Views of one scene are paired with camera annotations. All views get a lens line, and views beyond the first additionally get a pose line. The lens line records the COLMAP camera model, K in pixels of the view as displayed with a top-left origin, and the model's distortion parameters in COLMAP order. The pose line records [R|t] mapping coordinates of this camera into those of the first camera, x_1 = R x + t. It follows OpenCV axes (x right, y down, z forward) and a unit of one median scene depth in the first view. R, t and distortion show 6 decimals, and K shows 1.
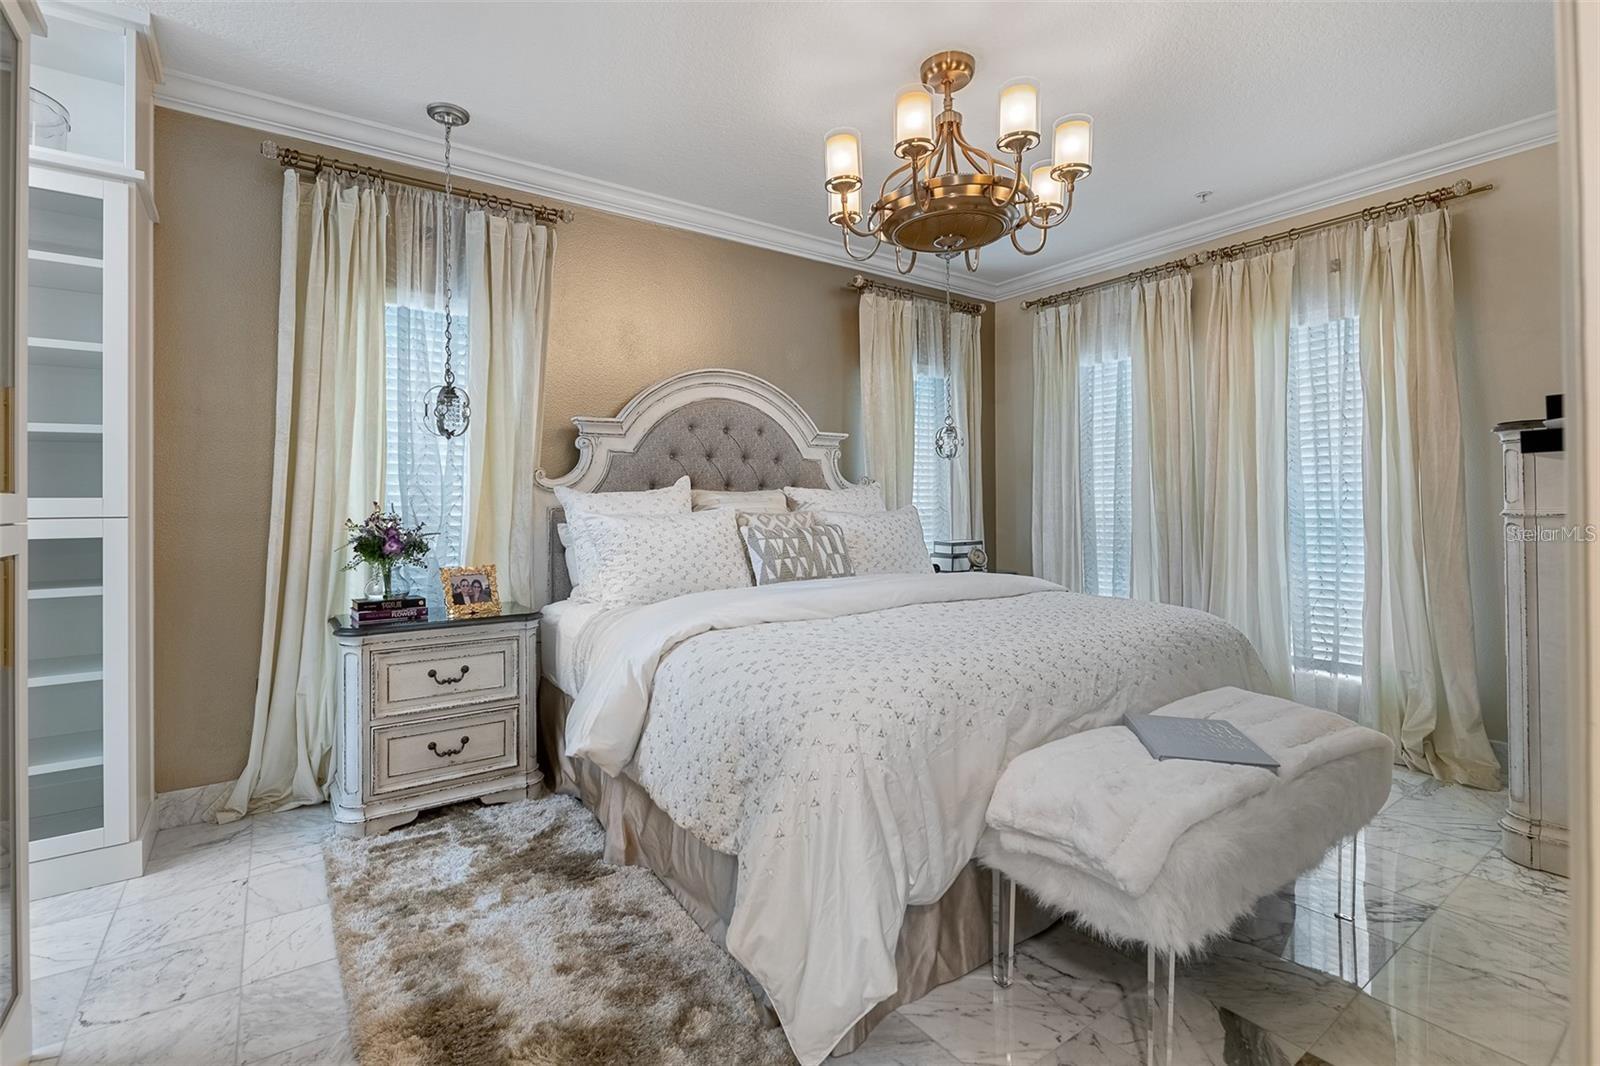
lens RADIAL K [[714.0, 0, 795.0], [0, 714.0, 508.2], [0, 0, 1]] dist [0.000305, 0.000006]
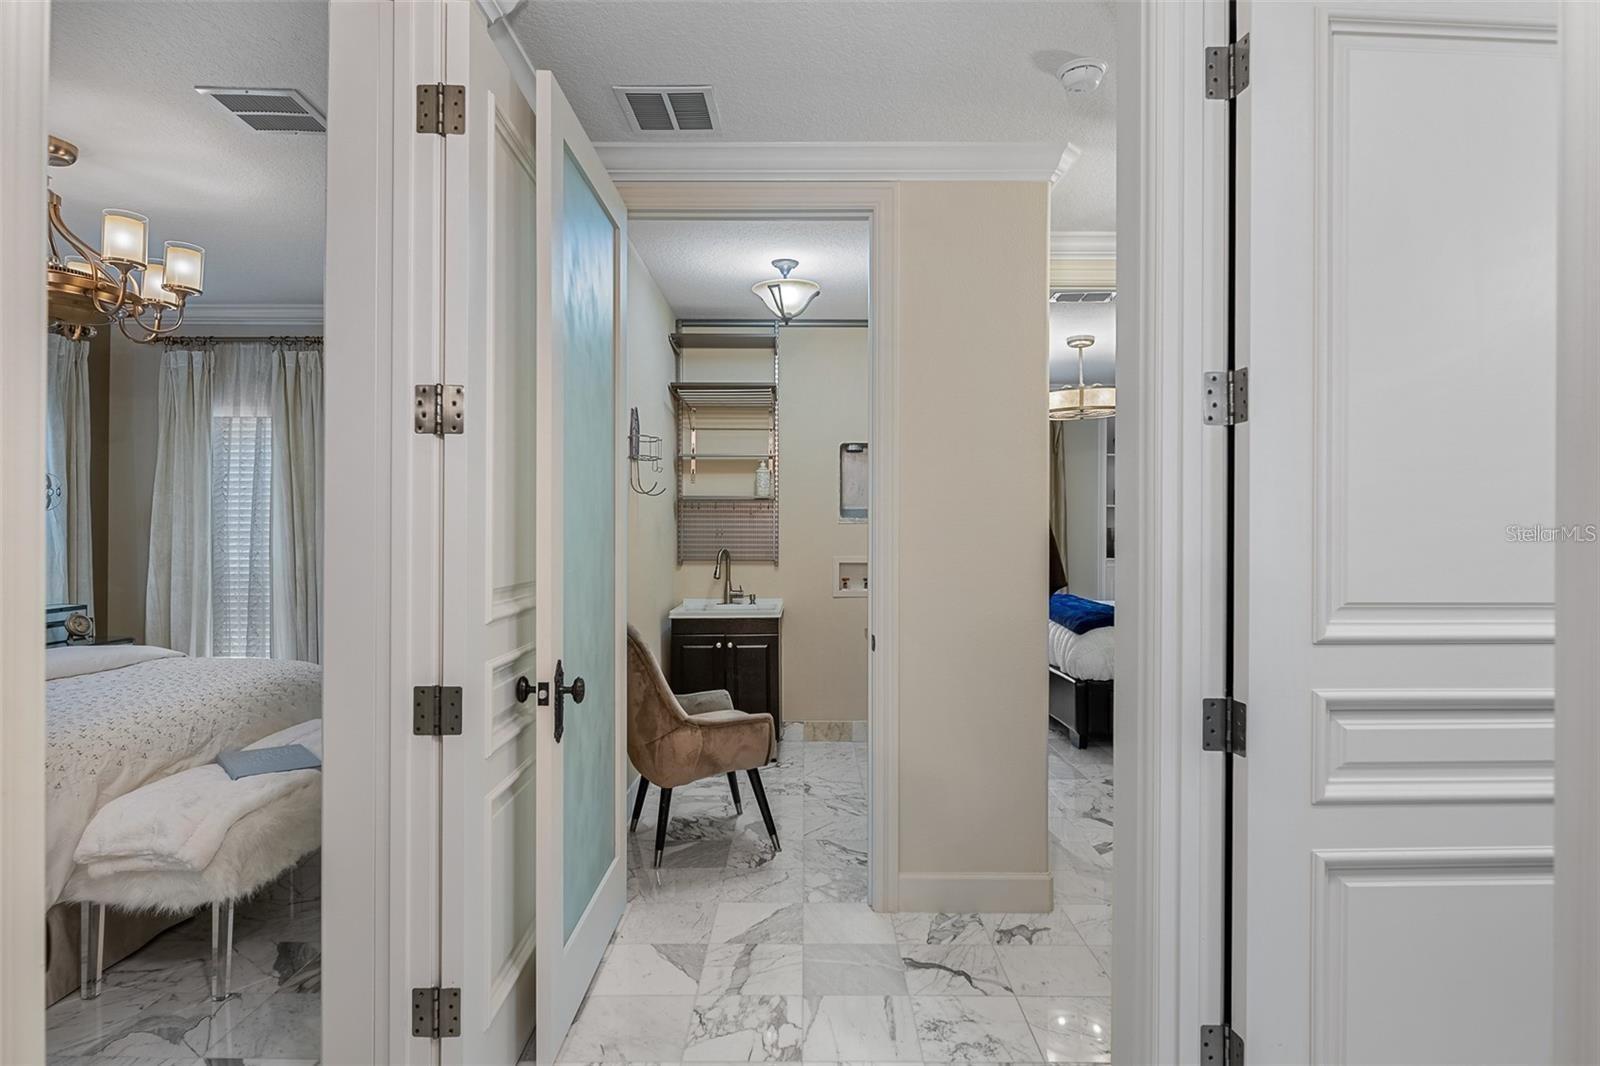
lens RADIAL K [[859.0, 0, 796.6], [0, 859.0, 524.9], [0, 0, 1]] dist [-0.000478, 0.001079]
pose [[0.592049, 0.010510, 0.805833, -0.174467], [-0.010347, 0.999932, -0.005439, -0.130554], [-0.805835, -0.005118, 0.592117, -0.785247]]
